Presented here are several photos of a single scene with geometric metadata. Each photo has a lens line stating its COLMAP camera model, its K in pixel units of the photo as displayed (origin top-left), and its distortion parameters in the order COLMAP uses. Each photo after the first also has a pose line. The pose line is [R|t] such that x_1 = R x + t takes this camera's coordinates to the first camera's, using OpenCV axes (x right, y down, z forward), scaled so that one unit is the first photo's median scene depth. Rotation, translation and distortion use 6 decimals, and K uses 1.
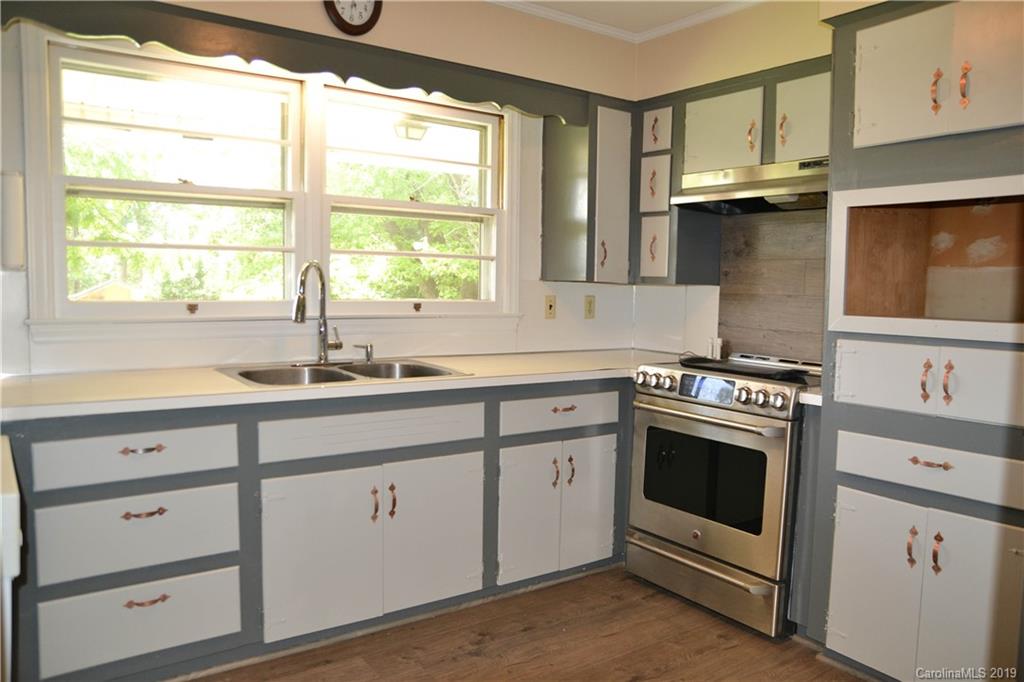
lens RADIAL K [[750.2, 0, 511.3], [0, 750.2, 346.3], [0, 0, 1]] dist [-0.131666, 0.099062]
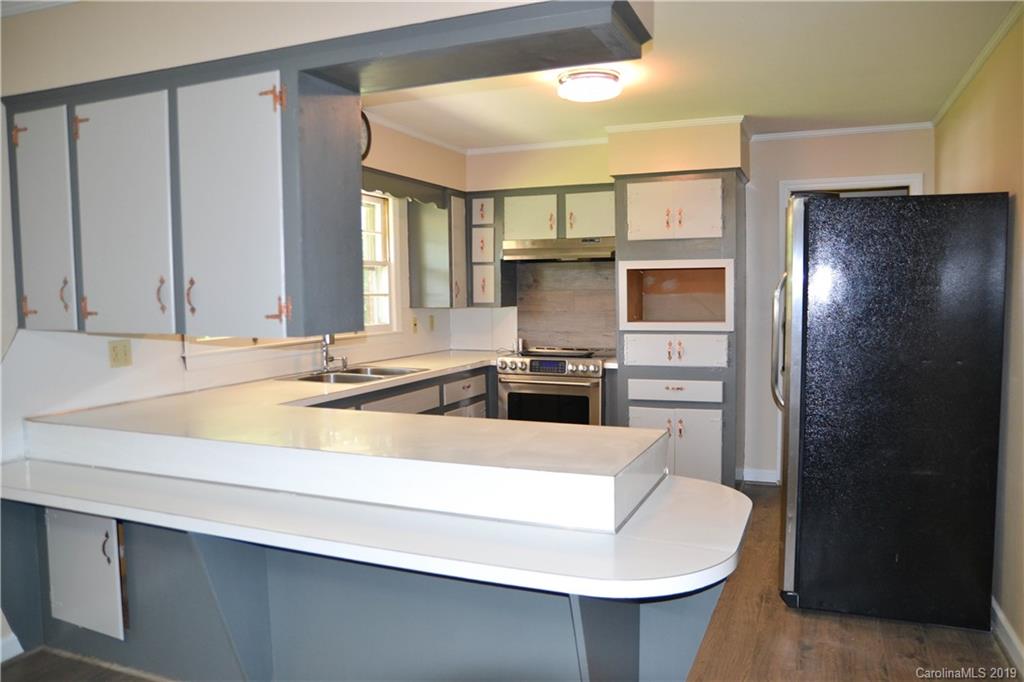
lens RADIAL K [[750.2, 0, 511.3], [0, 750.2, 346.3], [0, 0, 1]] dist [-0.131666, 0.099062]
pose [[0.849092, -0.068783, 0.523748, -0.649257], [0.071955, 0.997305, 0.014323, -0.020443], [-0.523322, 0.025525, 0.851753, -0.424524]]
